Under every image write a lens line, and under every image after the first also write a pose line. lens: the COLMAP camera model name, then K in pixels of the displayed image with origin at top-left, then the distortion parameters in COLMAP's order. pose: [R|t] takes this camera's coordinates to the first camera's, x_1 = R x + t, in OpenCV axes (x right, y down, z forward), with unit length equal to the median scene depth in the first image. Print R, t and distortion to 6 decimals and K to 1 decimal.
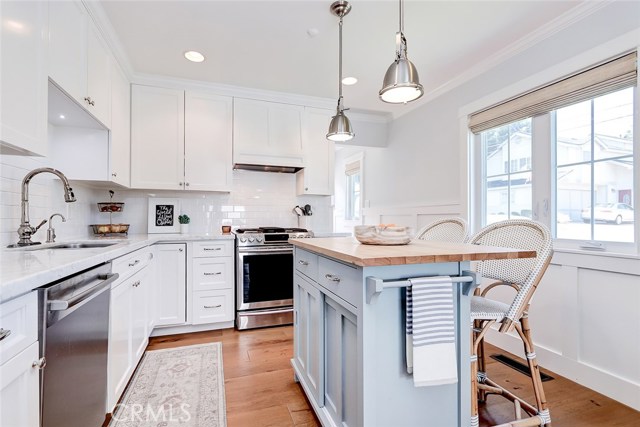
lens RADIAL K [[298.8, 0, 299.3], [0, 298.8, 217.0], [0, 0, 1]] dist [-0.010256, 0.001777]
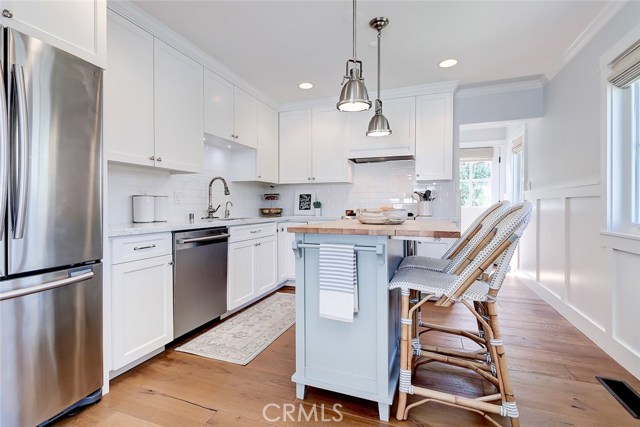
lens RADIAL K [[298.8, 0, 306.4], [0, 298.8, 205.2], [0, 0, 1]] dist [-0.010256, 0.001777]
pose [[0.781167, -0.005068, -0.624302, 0.463096], [0.007875, 0.999967, 0.001737, 0.007746], [0.624273, -0.006273, 0.781181, -0.070979]]
